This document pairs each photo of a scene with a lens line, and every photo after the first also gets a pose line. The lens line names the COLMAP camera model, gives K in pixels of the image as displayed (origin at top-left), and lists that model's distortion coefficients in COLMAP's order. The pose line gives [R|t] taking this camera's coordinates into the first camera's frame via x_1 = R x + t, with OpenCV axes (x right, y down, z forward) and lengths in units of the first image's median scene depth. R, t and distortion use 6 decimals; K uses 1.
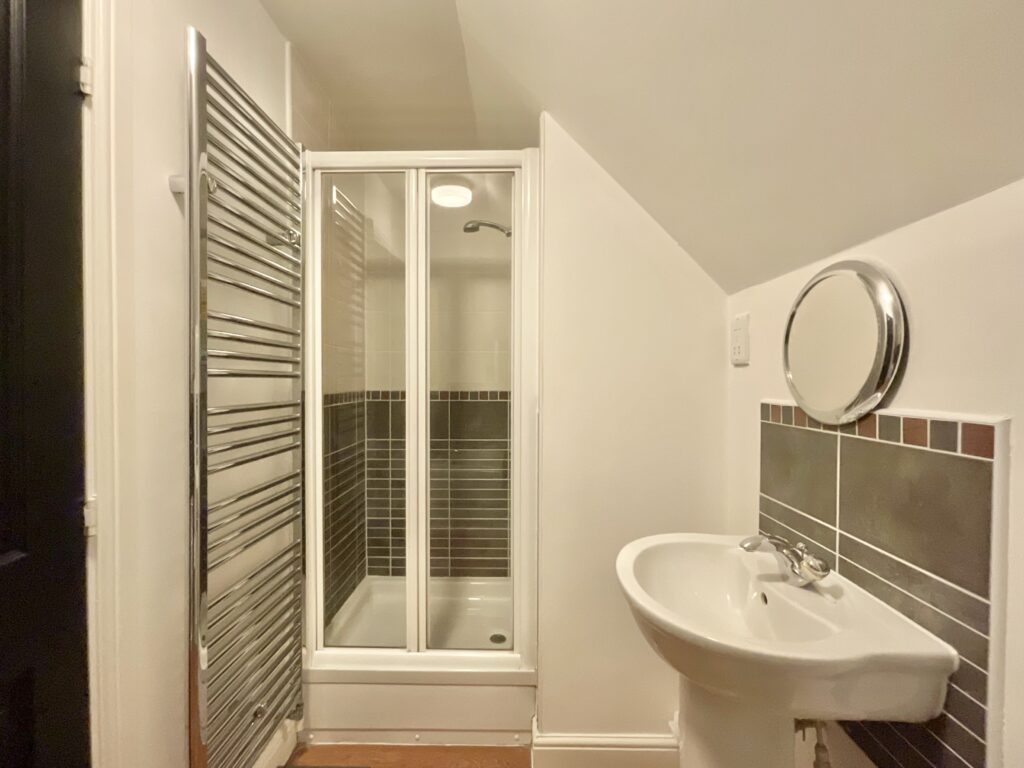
lens RADIAL K [[430.8, 0, 512.0], [0, 430.8, 383.7], [0, 0, 1]] dist [-0.002478, -0.000182]
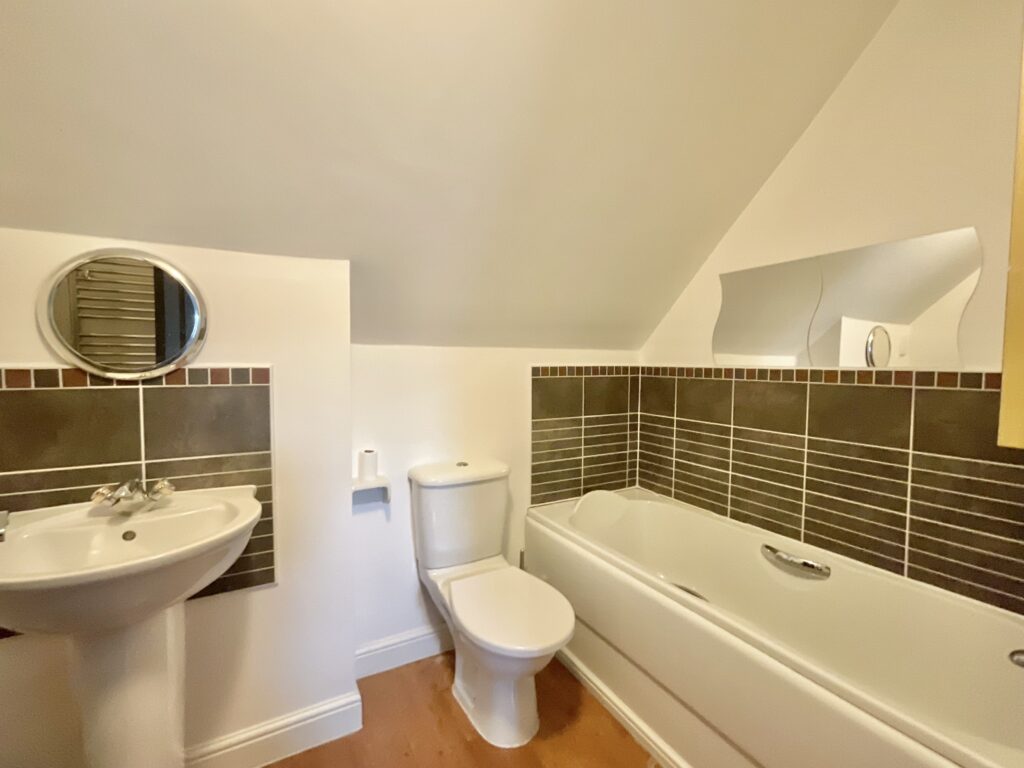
lens RADIAL K [[430.8, 0, 512.7], [0, 430.8, 385.2], [0, 0, 1]] dist [-0.002478, -0.000182]
pose [[-0.509115, -0.042151, 0.859666, -0.896554], [0.002908, 0.998710, 0.050691, 0.052157], [-0.860693, 0.028307, -0.508336, 0.709459]]
